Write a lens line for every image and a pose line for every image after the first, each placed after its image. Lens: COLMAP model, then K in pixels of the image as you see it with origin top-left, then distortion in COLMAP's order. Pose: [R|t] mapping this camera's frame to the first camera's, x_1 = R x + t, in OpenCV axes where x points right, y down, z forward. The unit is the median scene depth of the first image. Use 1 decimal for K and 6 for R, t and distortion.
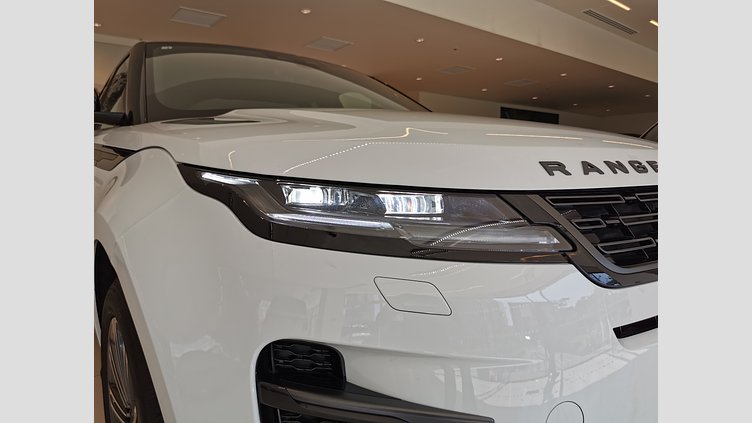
lens RADIAL K [[461.9, 0, 376.0], [0, 461.9, 211.5], [0, 0, 1]] dist [-0.003009, -0.003639]
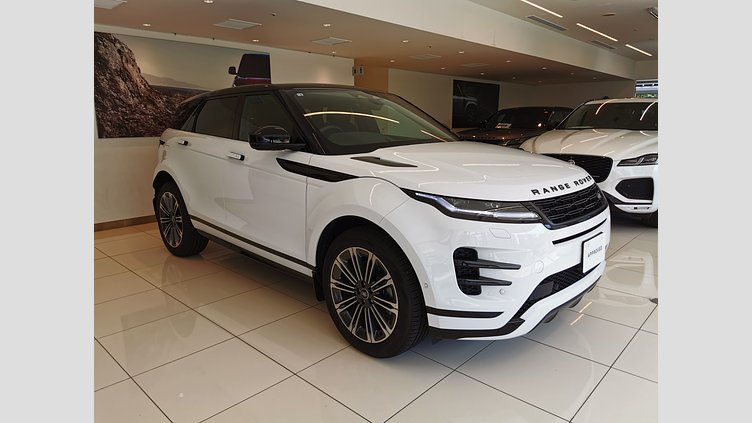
lens RADIAL K [[440.9, 0, 375.7], [0, 440.9, 218.6], [0, 0, 1]] dist [0.003157, 0.001554]
pose [[0.992422, -0.016636, 0.121747, -1.051750], [0.001397, 0.992257, 0.124195, -0.287705], [-0.122870, -0.123083, 0.984761, -1.825796]]
